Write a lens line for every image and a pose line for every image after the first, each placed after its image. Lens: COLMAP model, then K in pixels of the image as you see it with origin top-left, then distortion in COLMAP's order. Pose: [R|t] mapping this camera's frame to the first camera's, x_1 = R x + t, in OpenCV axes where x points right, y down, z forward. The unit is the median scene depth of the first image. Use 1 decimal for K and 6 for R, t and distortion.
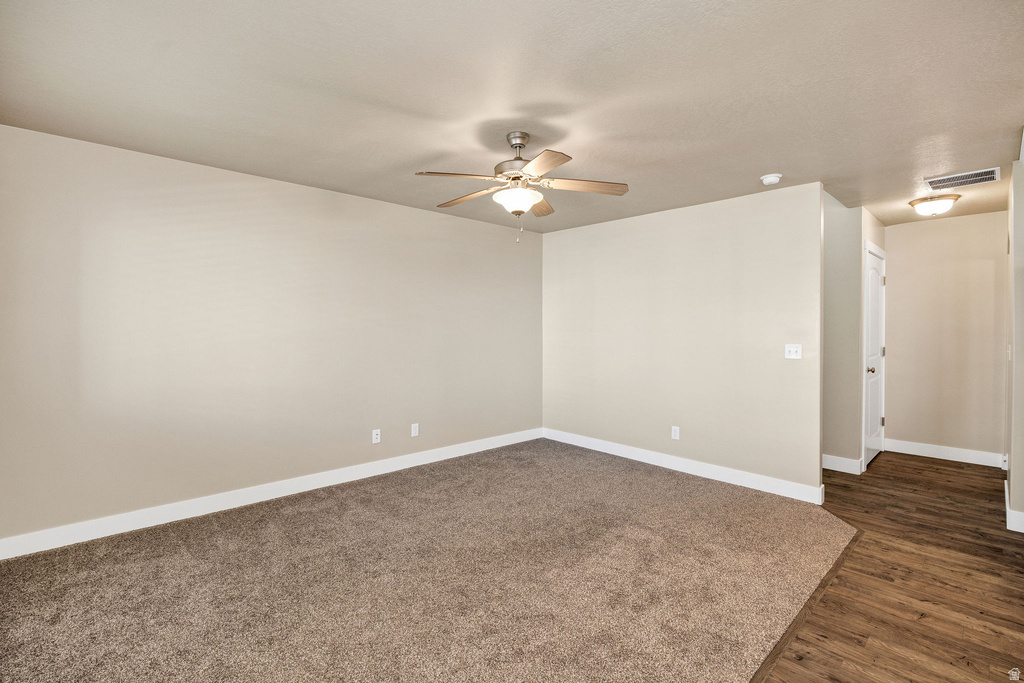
lens RADIAL K [[494.2, 0, 513.0], [0, 494.2, 336.2], [0, 0, 1]] dist [-0.002755, -0.000345]
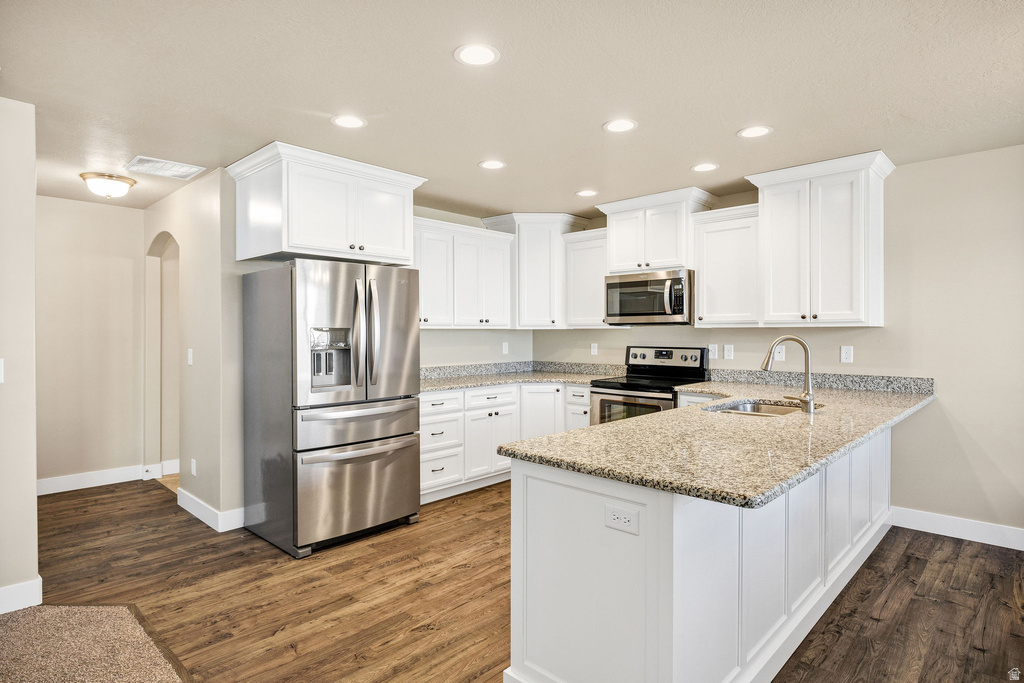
lens RADIAL K [[555.7, 0, 510.1], [0, 555.7, 338.2], [0, 0, 1]] dist [-0.021596, -0.001120]
pose [[-0.056358, -0.014397, 0.998307, -0.146617], [0.023687, 0.999595, 0.015753, -0.006567], [-0.998130, 0.024535, -0.055994, 0.482870]]
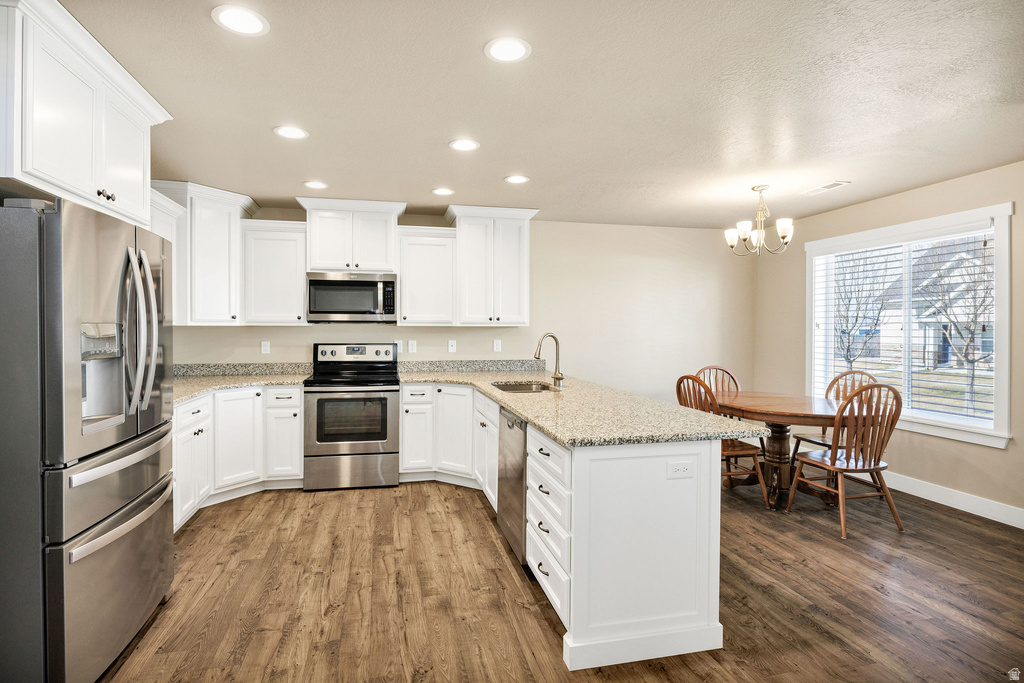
lens RADIAL K [[497.9, 0, 499.7], [0, 497.9, 336.0], [0, 0, 1]] dist [-0.002958, -0.000934]
pose [[-0.857835, -0.014622, 0.513718, 0.223837], [0.004979, 0.999312, 0.036758, -0.021710], [-0.513902, 0.034090, -0.857171, 0.994790]]
